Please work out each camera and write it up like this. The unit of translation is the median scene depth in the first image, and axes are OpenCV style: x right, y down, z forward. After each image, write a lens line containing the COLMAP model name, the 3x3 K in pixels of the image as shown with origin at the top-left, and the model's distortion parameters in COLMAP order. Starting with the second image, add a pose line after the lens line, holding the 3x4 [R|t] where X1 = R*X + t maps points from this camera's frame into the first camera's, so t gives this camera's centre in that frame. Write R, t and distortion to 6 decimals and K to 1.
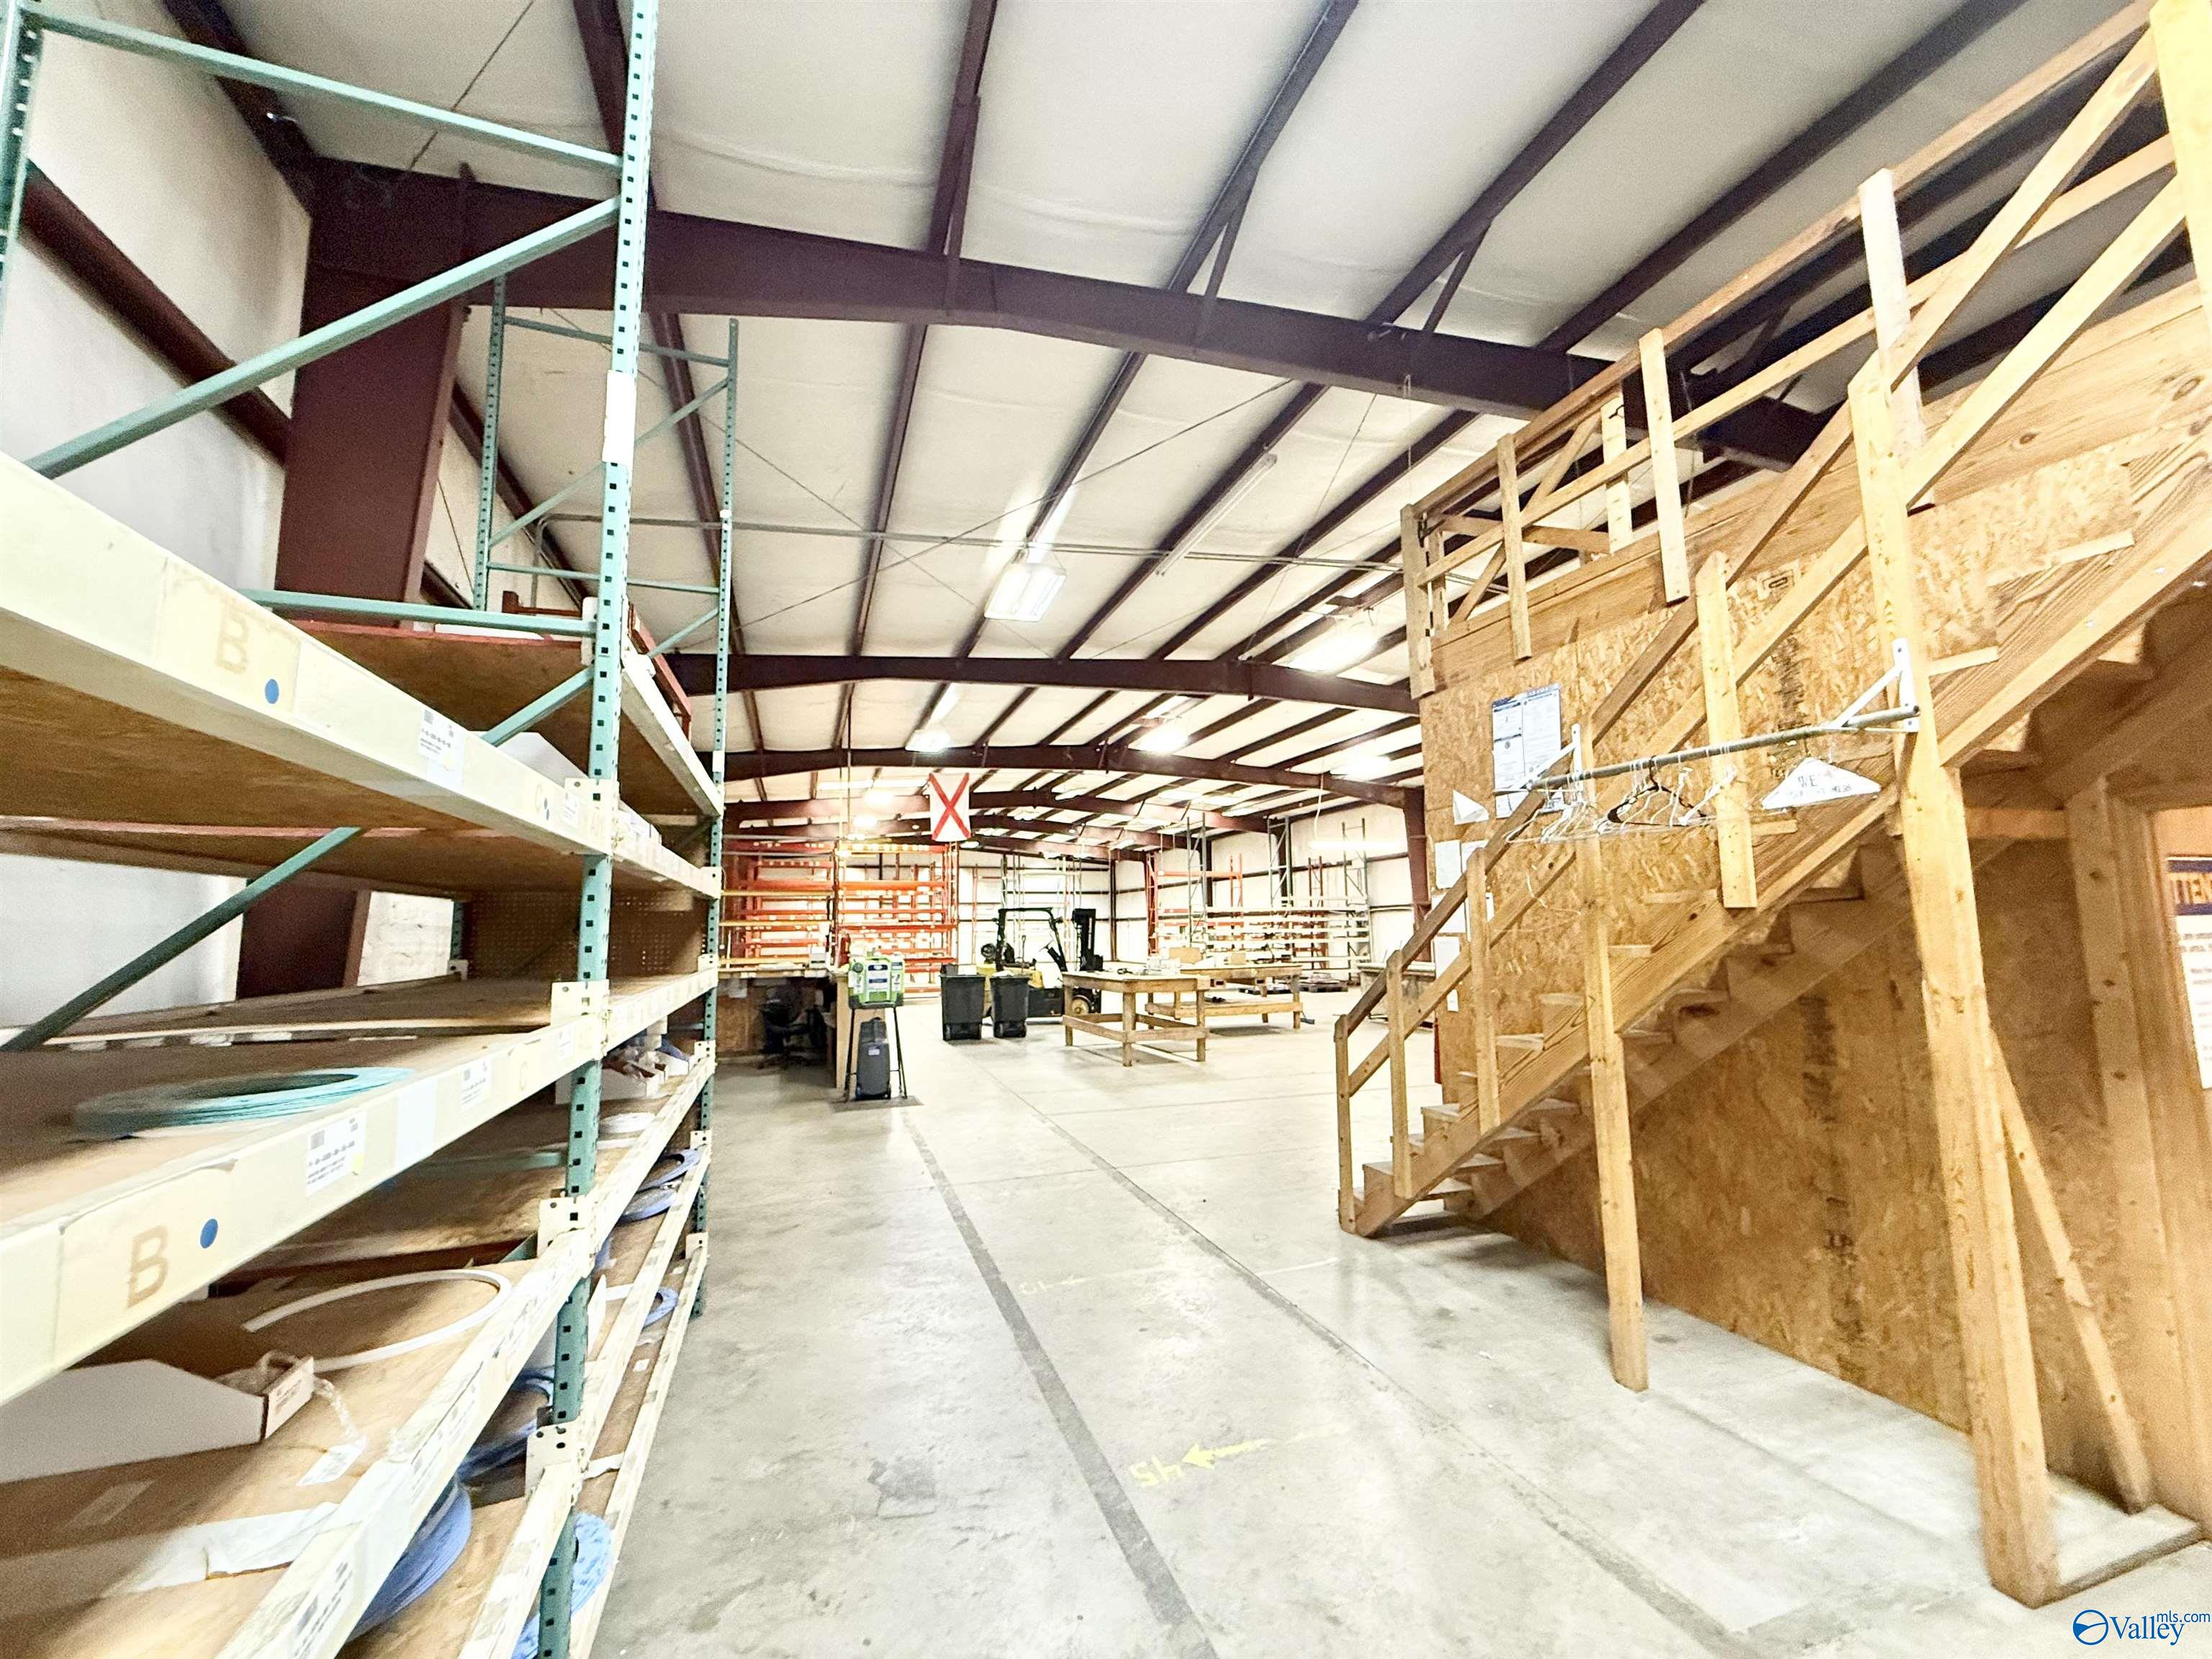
lens RADIAL K [[888.3, 0, 1106.0], [0, 888.3, 829.5], [0, 0, 1]] dist [0.000205, 0.000791]
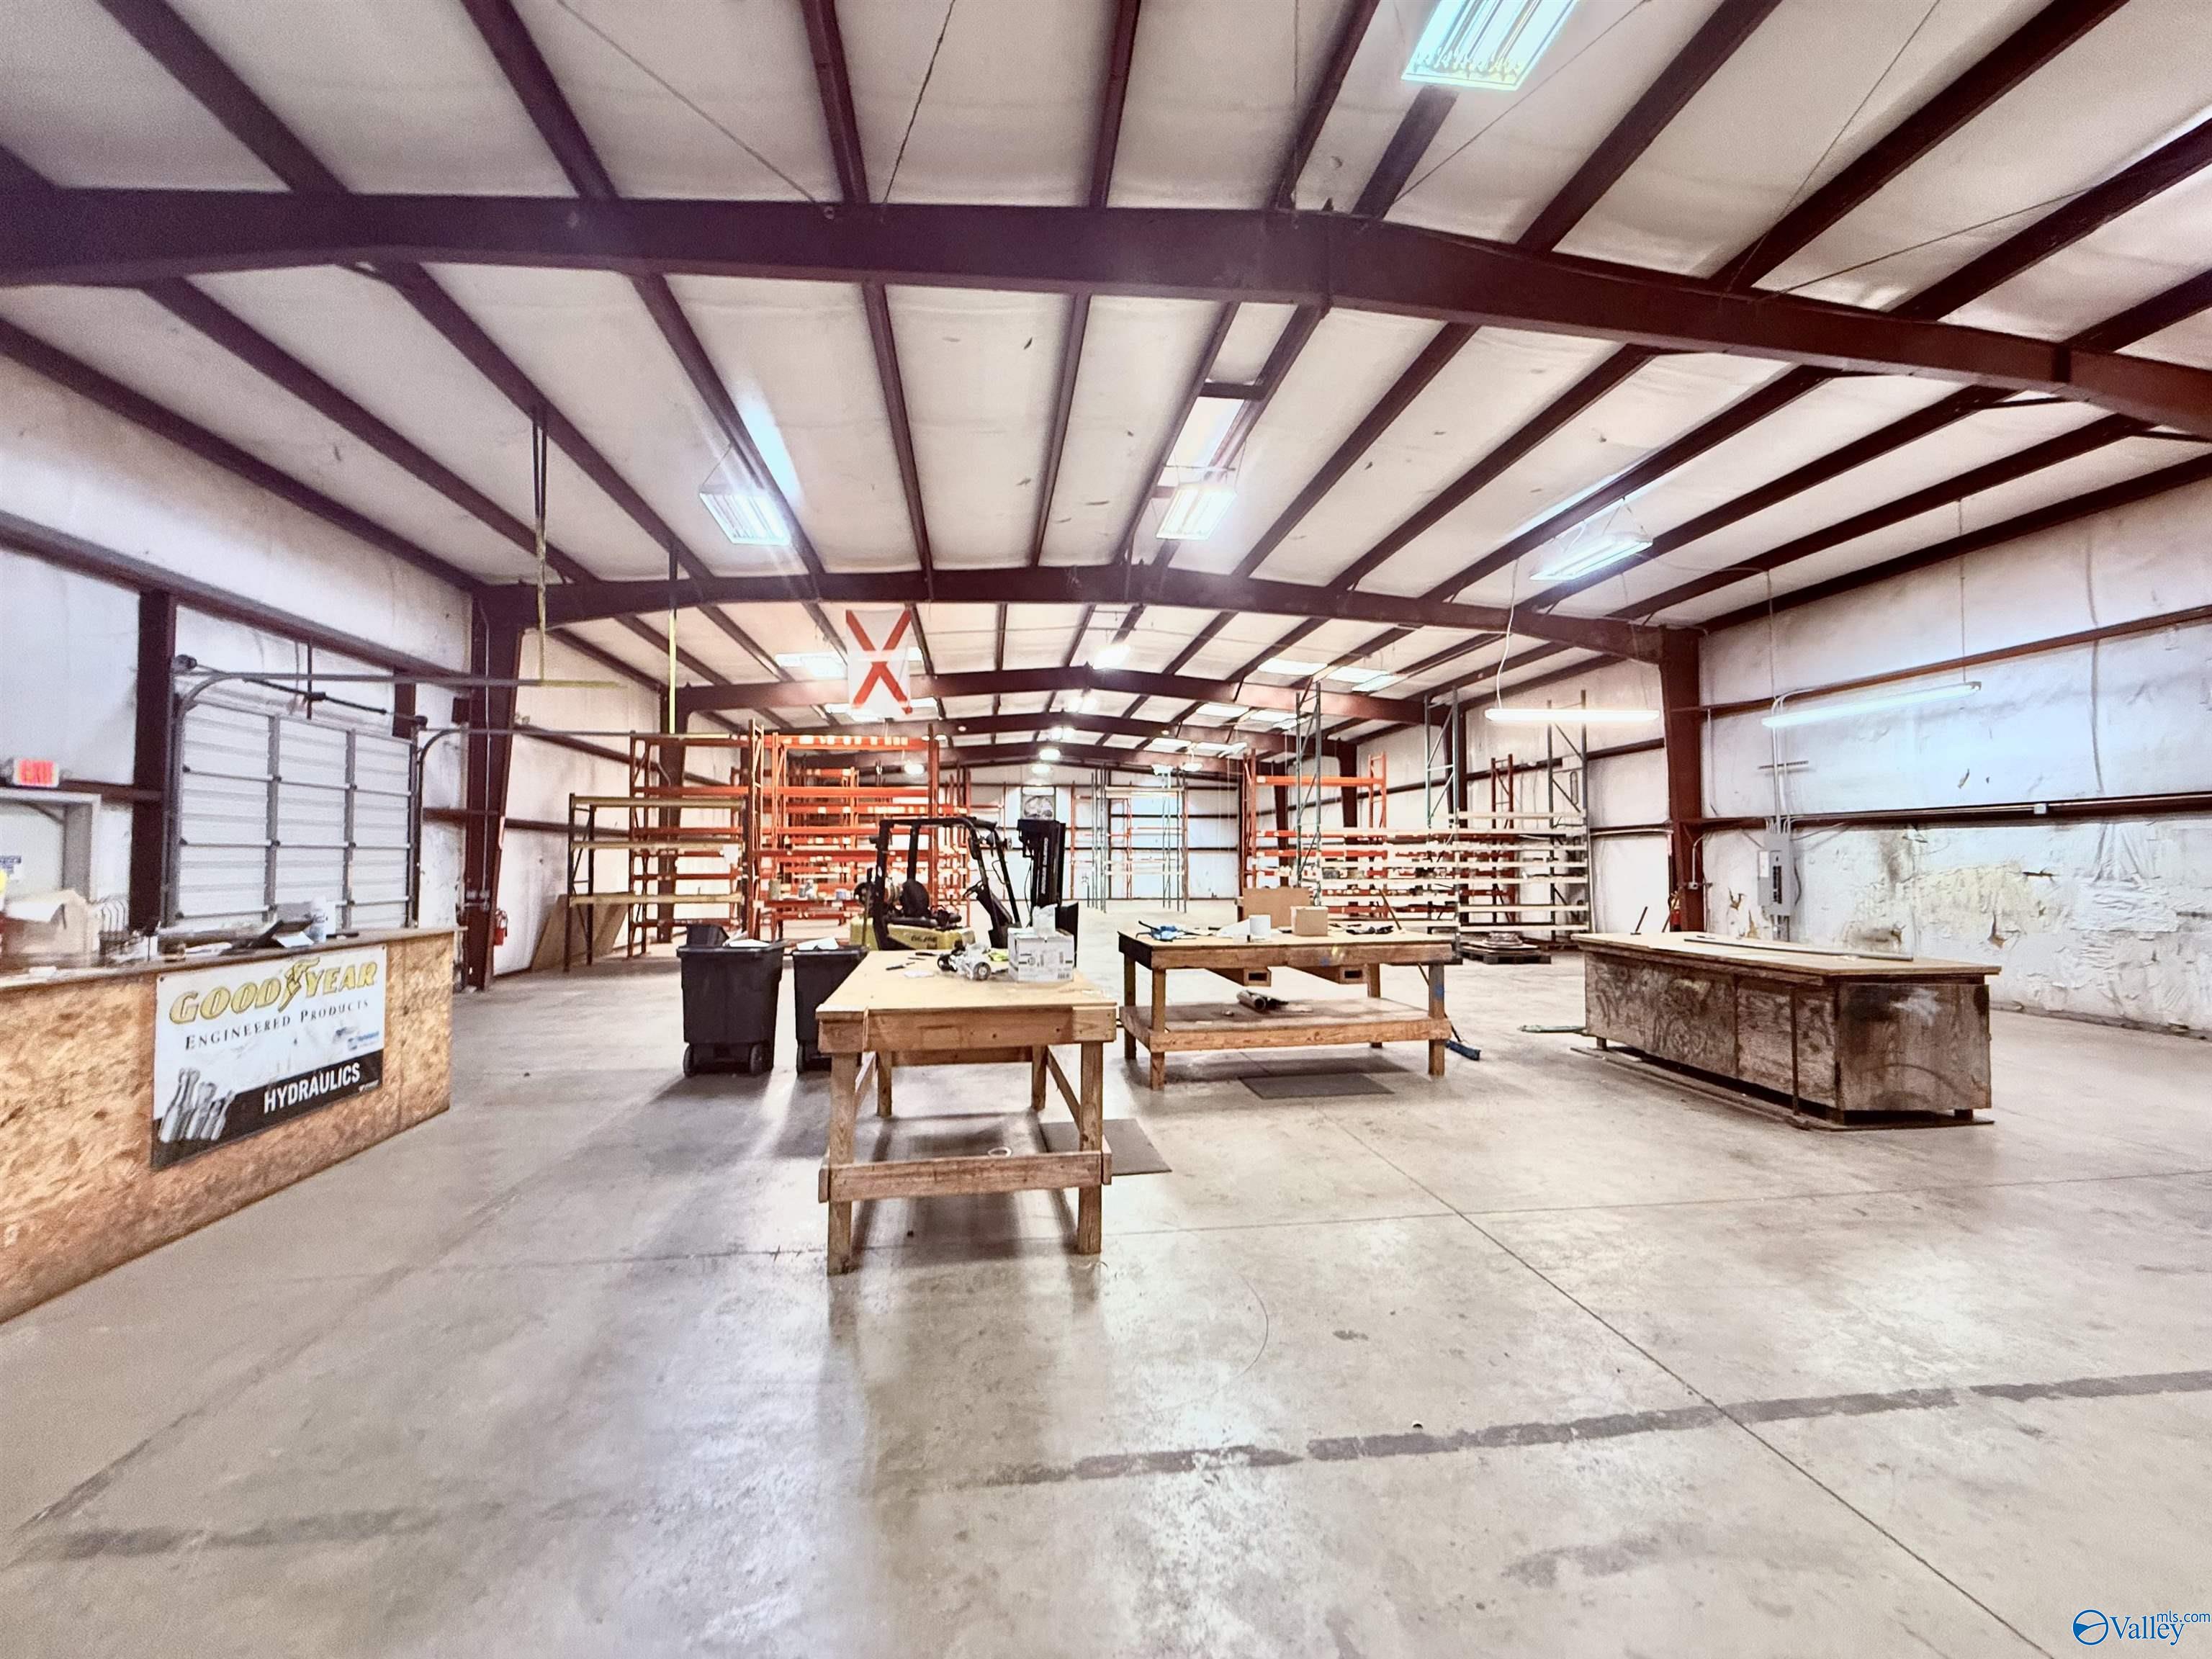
lens RADIAL K [[888.3, 0, 1106.0], [0, 888.3, 829.5], [0, 0, 1]] dist [0.000205, 0.000791]
pose [[0.981101, 0.002443, -0.193483, 0.074868], [0.012550, 0.997012, 0.076222, 0.032624], [0.193091, -0.077210, 0.978138, 0.293454]]
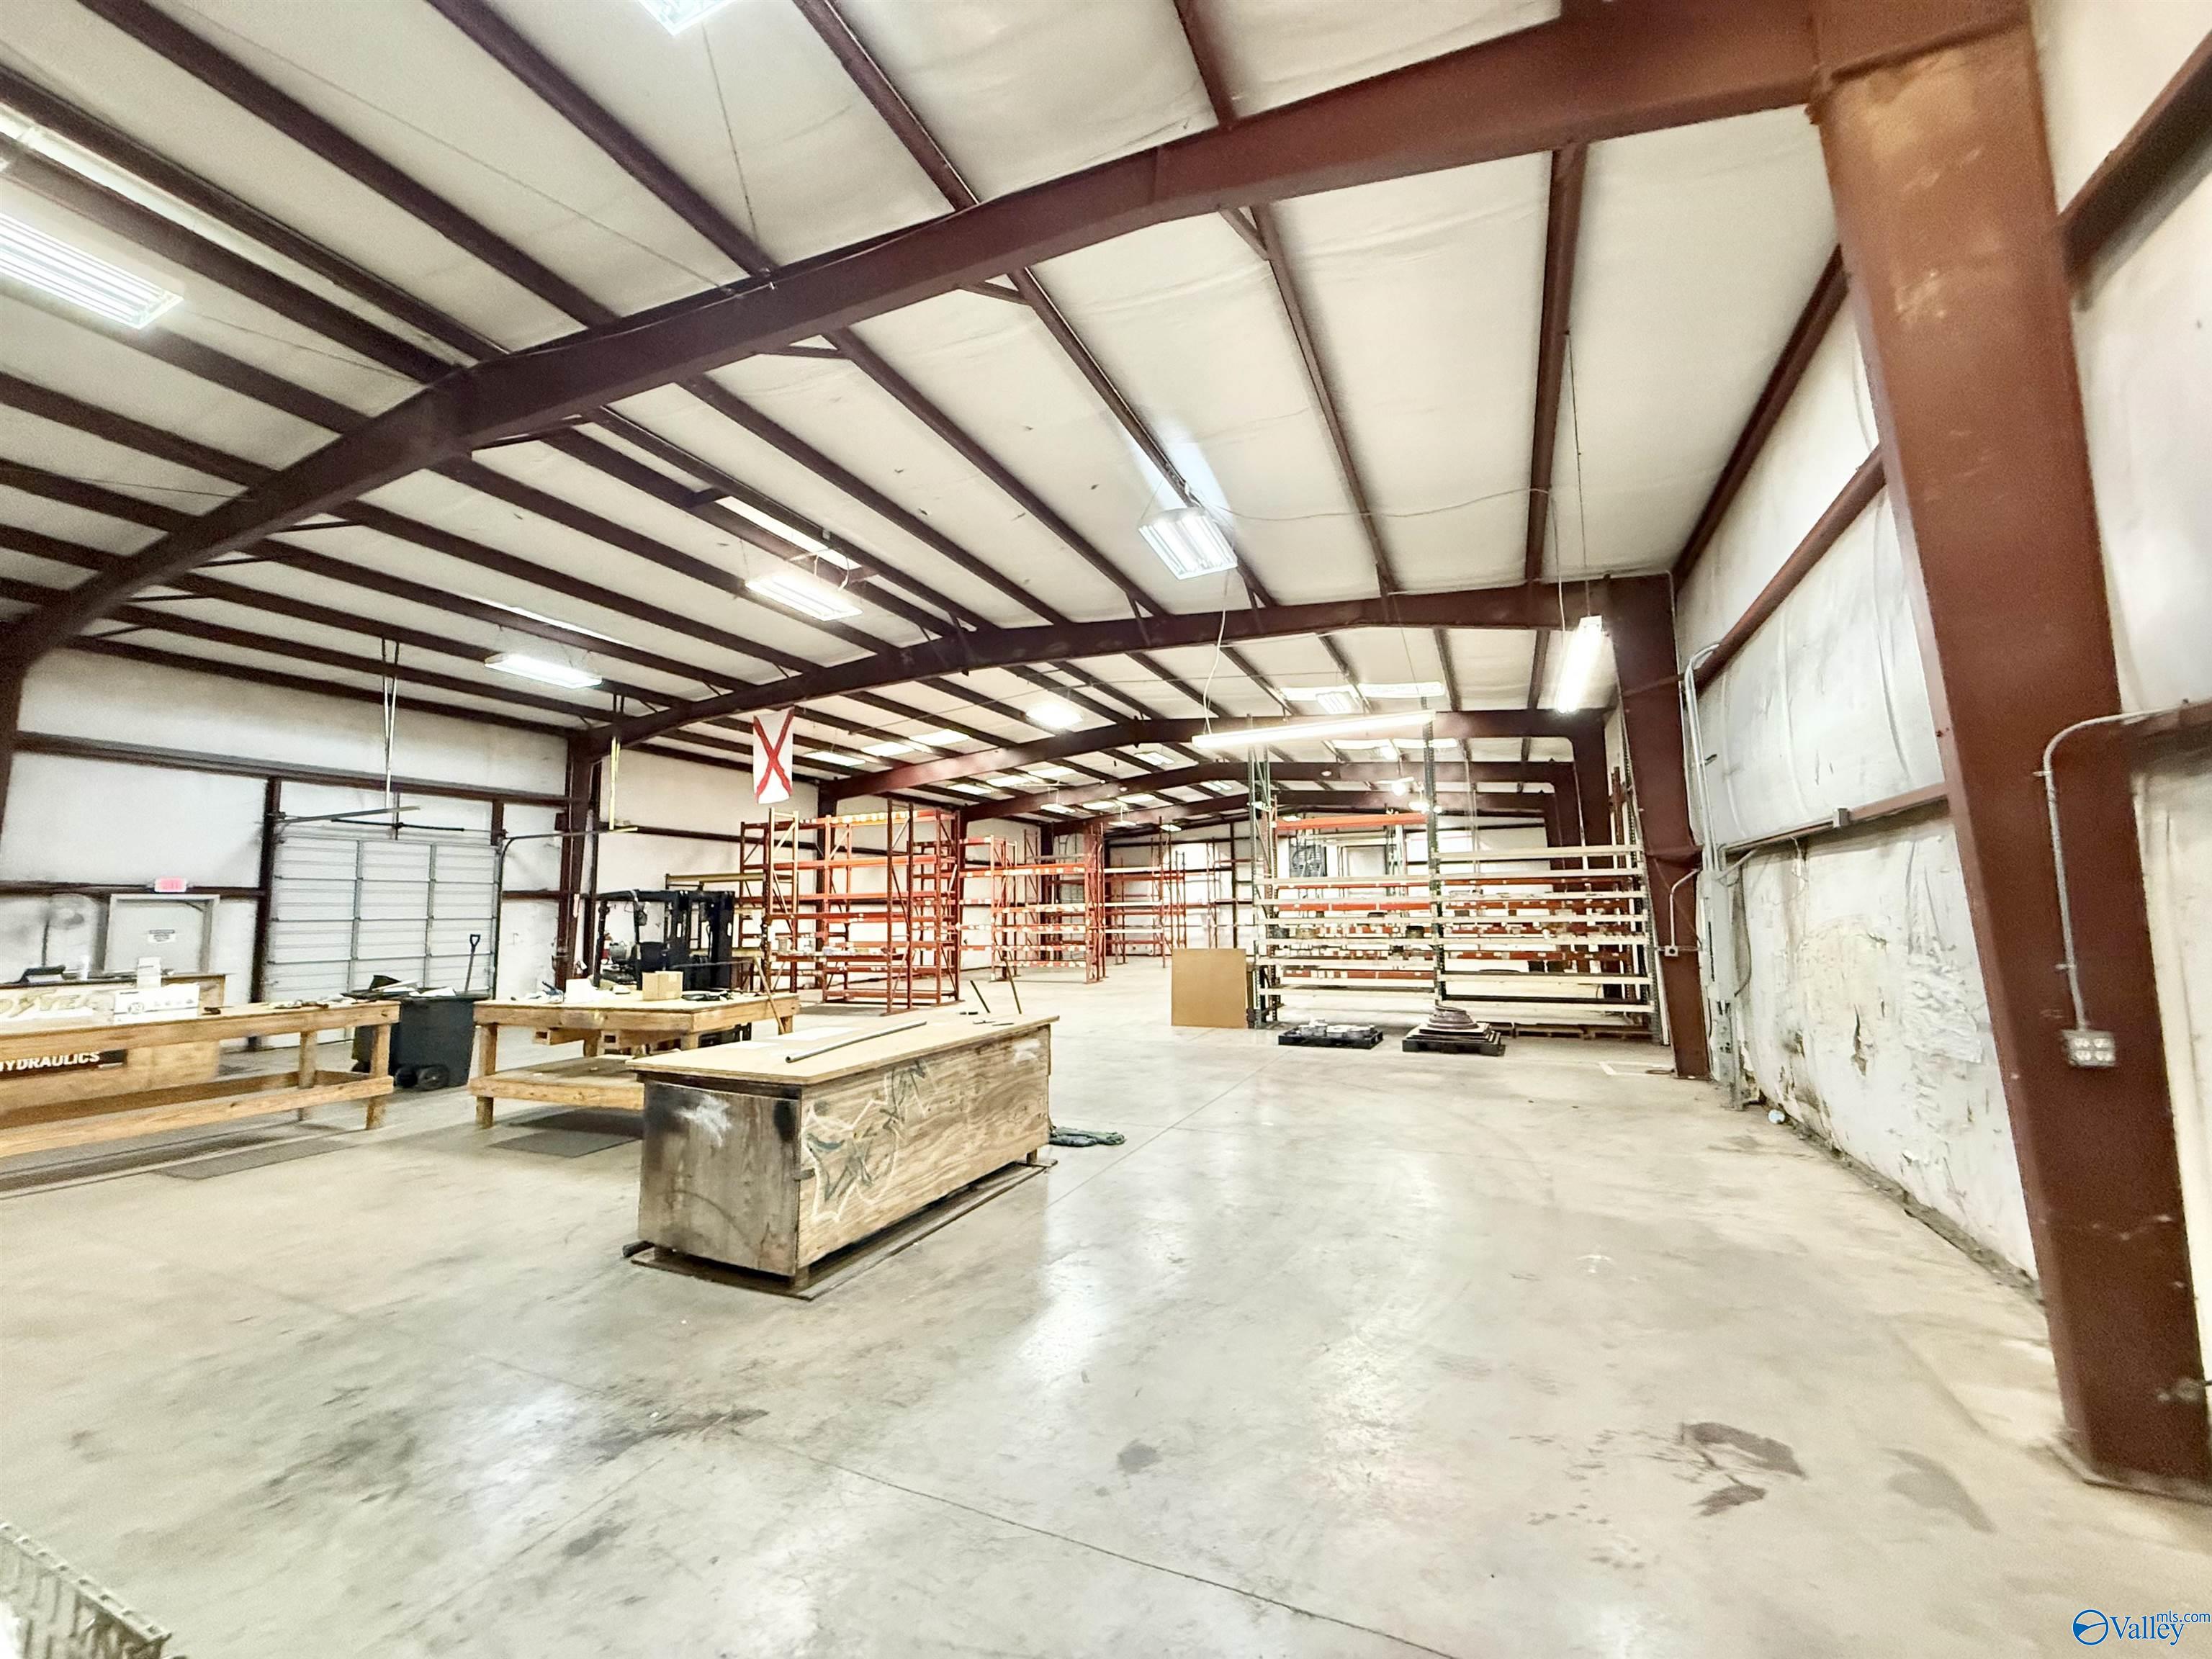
lens RADIAL K [[888.3, 0, 1106.0], [0, 888.3, 829.5], [0, 0, 1]] dist [0.000205, 0.000791]
pose [[0.730651, -0.066463, -0.679509, 0.384155], [0.082428, 0.996558, -0.008842, 0.046802], [0.677757, -0.049550, 0.733614, 0.461702]]
